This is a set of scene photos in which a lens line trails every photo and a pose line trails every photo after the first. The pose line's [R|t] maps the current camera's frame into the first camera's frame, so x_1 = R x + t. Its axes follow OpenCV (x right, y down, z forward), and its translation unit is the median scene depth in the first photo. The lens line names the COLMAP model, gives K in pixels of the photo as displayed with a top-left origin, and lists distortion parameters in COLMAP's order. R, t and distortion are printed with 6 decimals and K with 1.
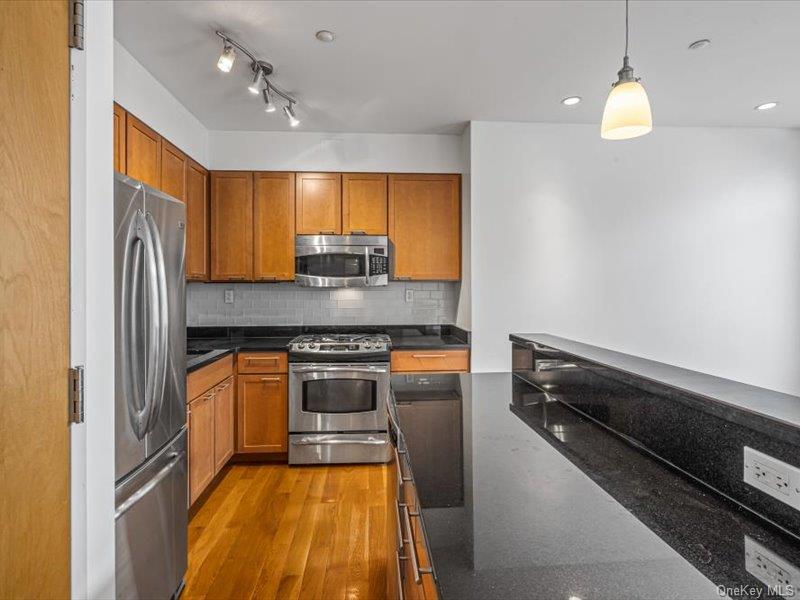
lens RADIAL K [[416.4, 0, 393.3], [0, 416.4, 286.0], [0, 0, 1]] dist [-0.006326, 0.006284]
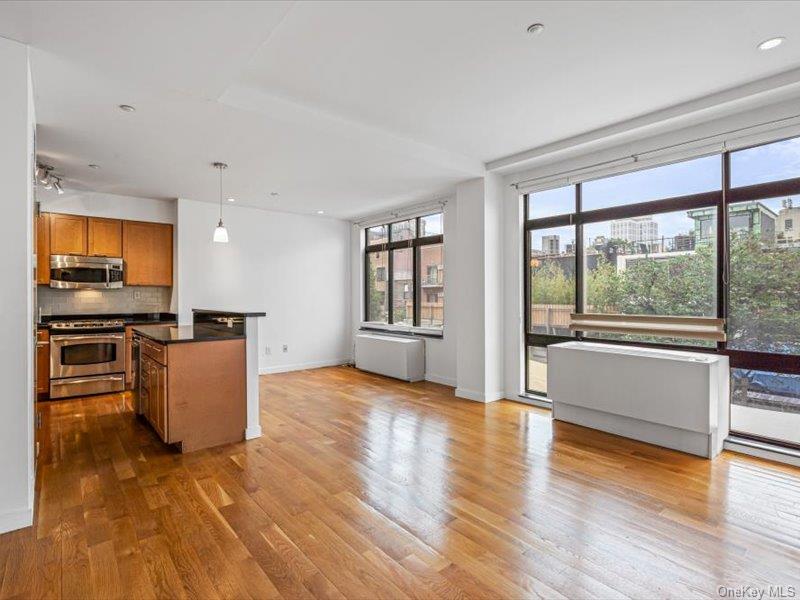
lens RADIAL K [[416.4, 0, 398.8], [0, 416.4, 295.2], [0, 0, 1]] dist [-0.006326, 0.006284]
pose [[0.808876, 0.001363, 0.587978, -0.096789], [-0.004261, 0.999985, 0.003544, 0.016681], [-0.587964, -0.005372, 0.808869, -0.989261]]
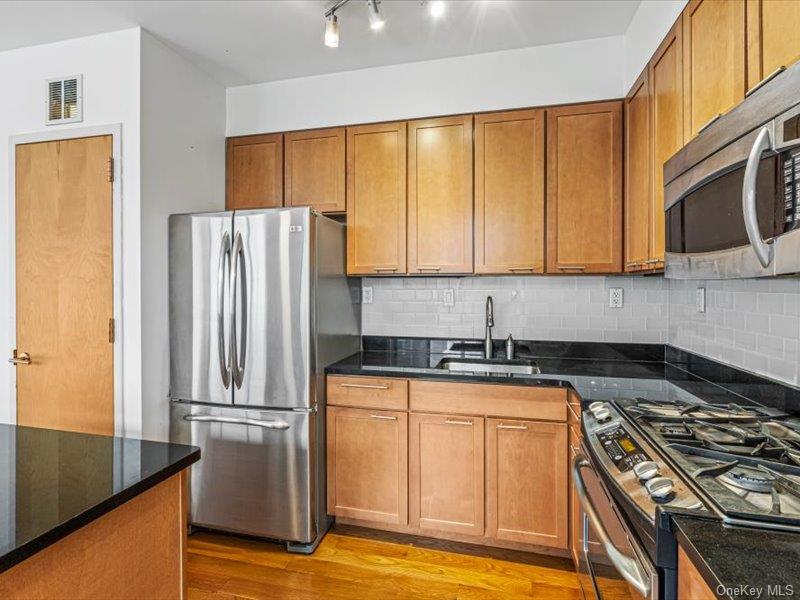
lens RADIAL K [[416.4, 0, 392.0], [0, 416.4, 286.7], [0, 0, 1]] dist [-0.006326, 0.006284]
pose [[-0.317317, 0.004702, -0.948308, 0.246164], [0.009244, 0.999956, 0.001864, 0.005021], [0.948275, -0.008175, -0.317346, 0.895499]]
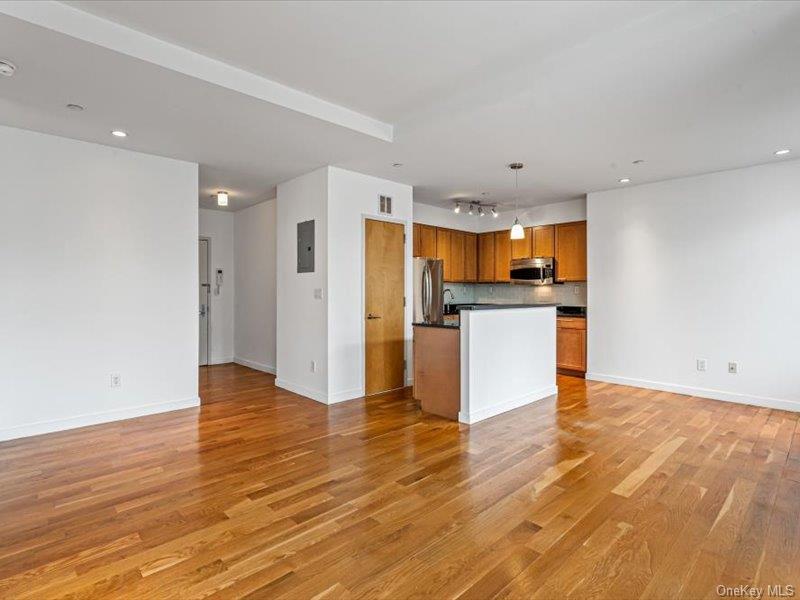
lens RADIAL K [[416.4, 0, 391.8], [0, 416.4, 292.8], [0, 0, 1]] dist [-0.006326, 0.006284]
pose [[0.627902, 0.008316, -0.778248, 1.016823], [0.003074, 0.999909, 0.013165, 0.013156], [0.778286, -0.010659, 0.627819, -0.779823]]
